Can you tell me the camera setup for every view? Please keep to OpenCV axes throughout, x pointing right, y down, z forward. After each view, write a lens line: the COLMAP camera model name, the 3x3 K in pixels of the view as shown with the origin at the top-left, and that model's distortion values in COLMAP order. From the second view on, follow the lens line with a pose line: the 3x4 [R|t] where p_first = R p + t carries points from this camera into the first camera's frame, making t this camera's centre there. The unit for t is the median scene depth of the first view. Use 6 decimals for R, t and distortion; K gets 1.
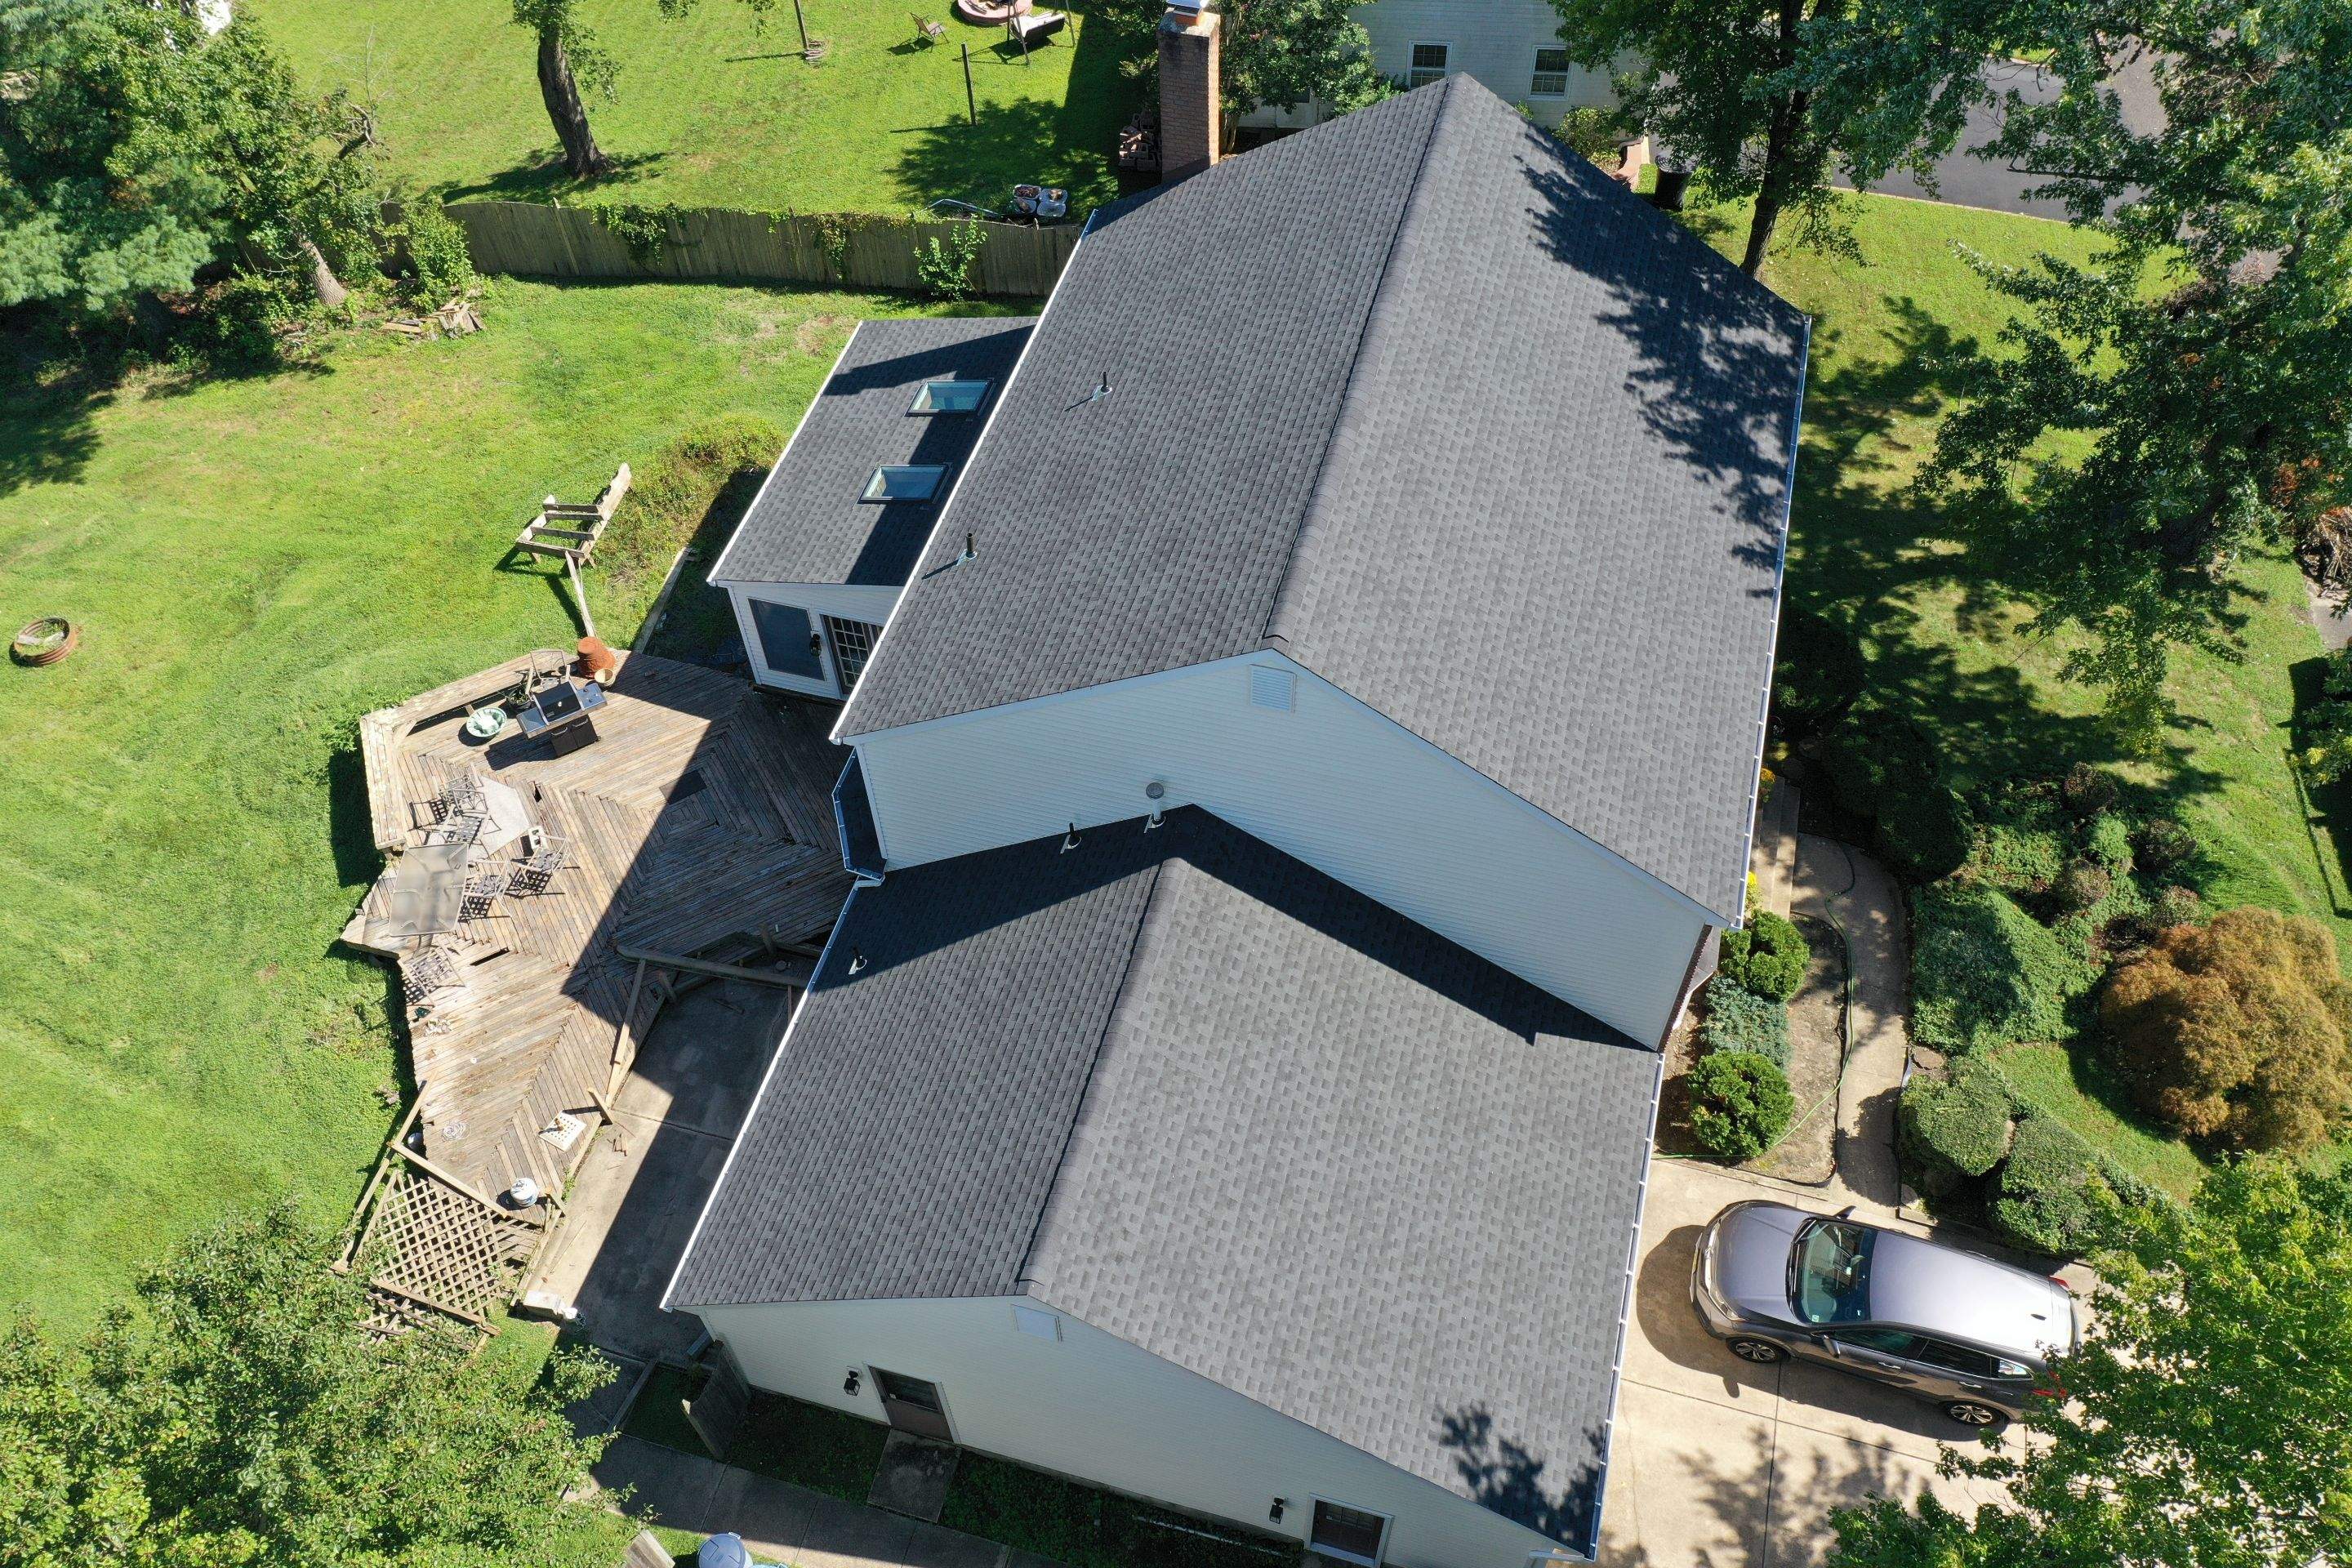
lens RADIAL K [[1863.8, 0, 1186.2], [0, 1863.8, 782.4], [0, 0, 1]] dist [0.015930, -0.004943]
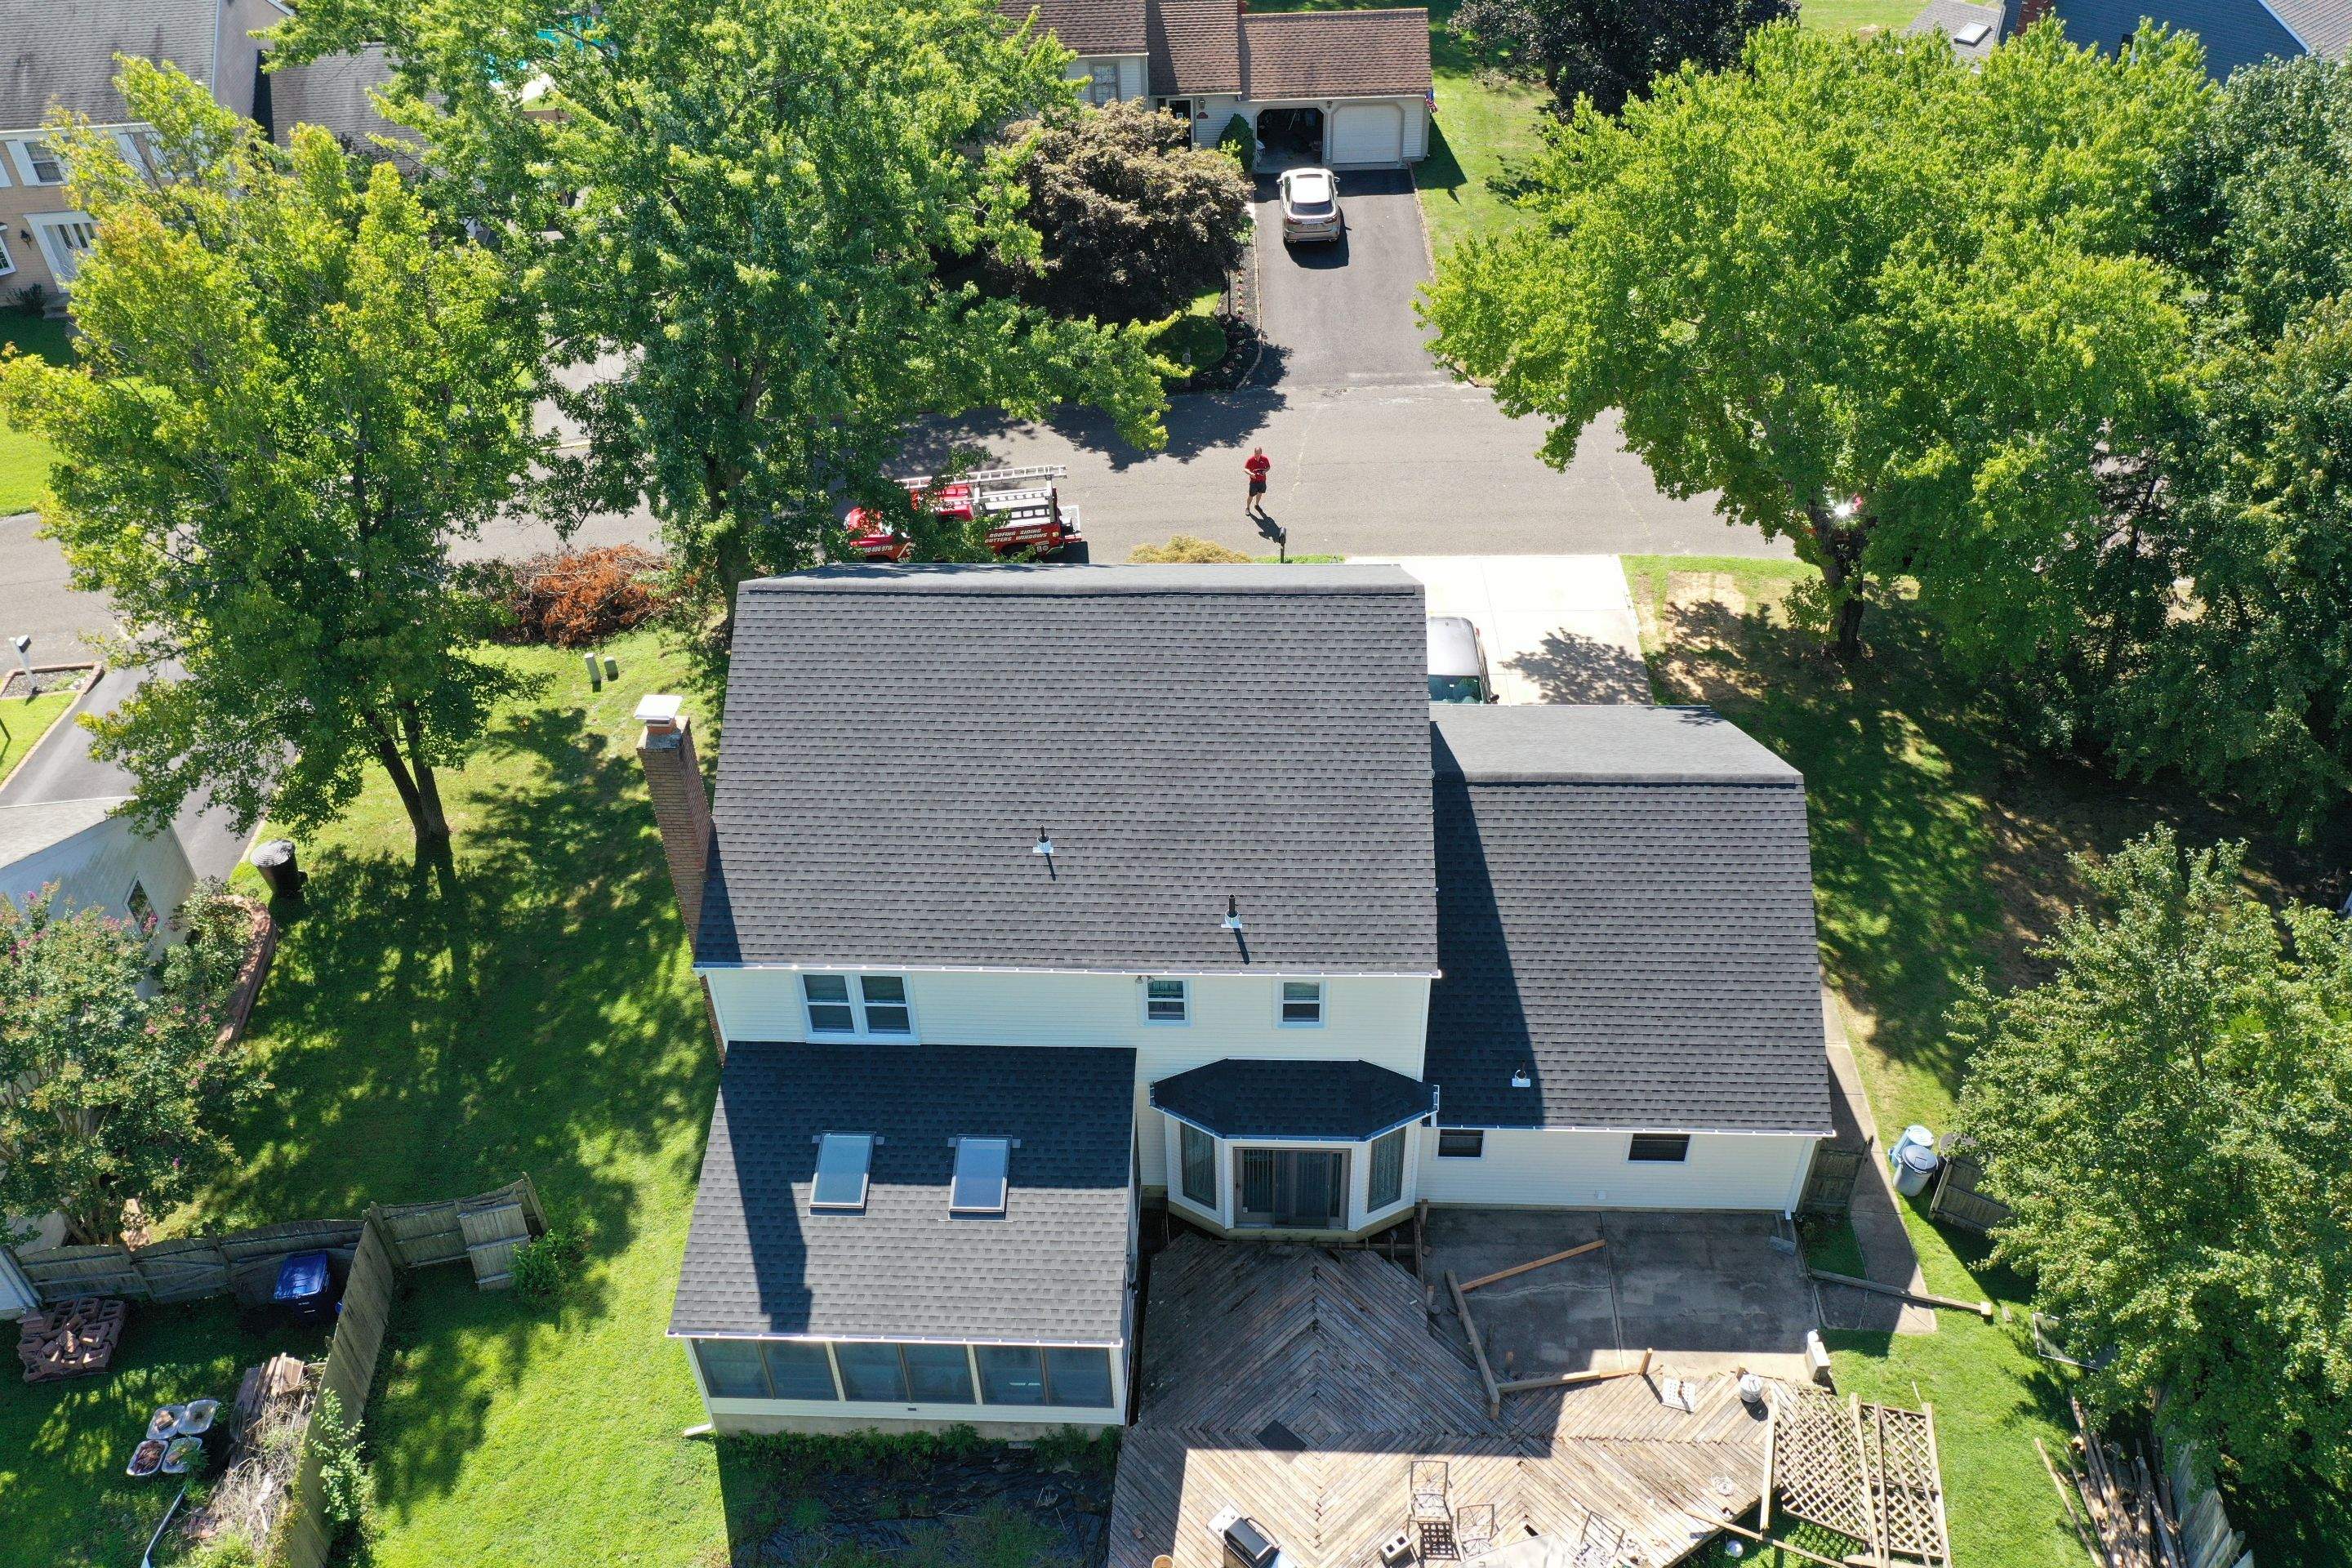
lens RADIAL K [[1863.8, 0, 1167.0], [0, 1863.8, 775.3], [0, 0, 1]] dist [0.015930, -0.004943]
pose [[-0.217728, -0.600854, 0.769135, -0.862241], [0.795004, 0.347962, 0.496881, -0.693102], [-0.566183, 0.719650, 0.401920, 0.461318]]
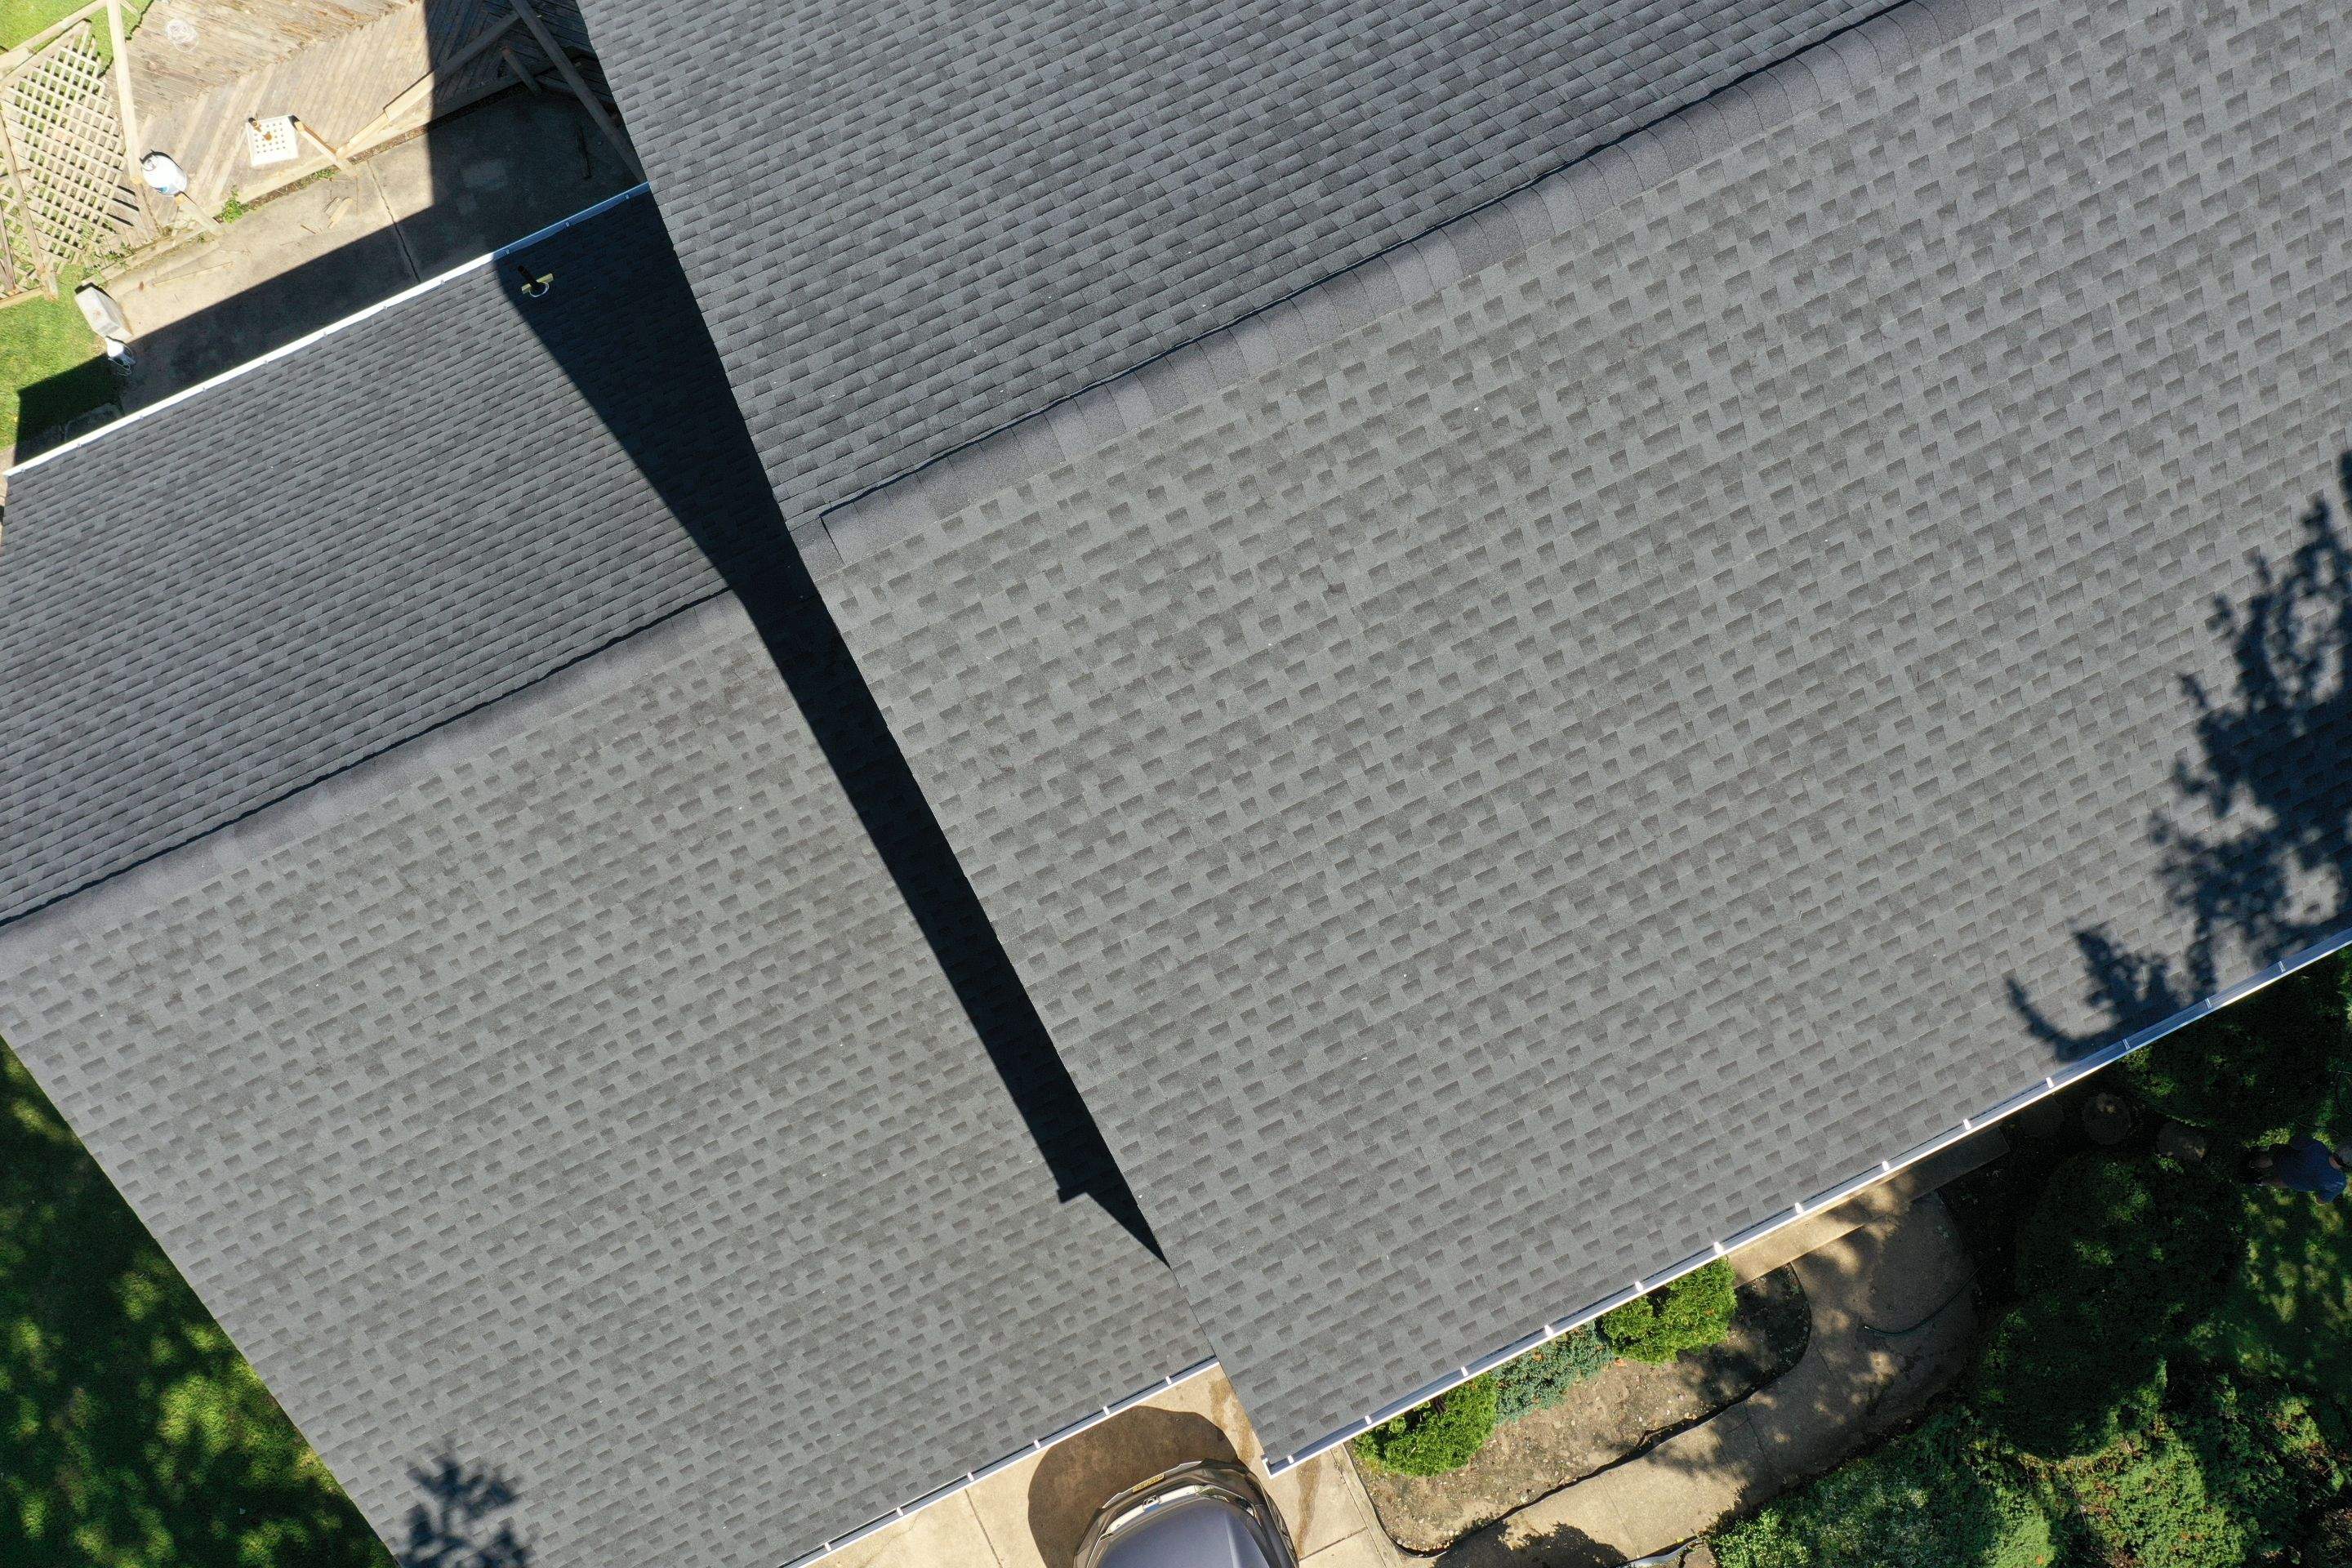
lens RADIAL K [[1863.8, 0, 1179.8], [0, 1863.8, 781.4], [0, 0, 1]] dist [0.015930, -0.004943]
pose [[0.656676, 0.747401, -0.100836, 0.146650], [-0.594362, 0.595180, 0.540827, -0.255621], [0.464230, -0.295216, 0.835068, 0.475450]]
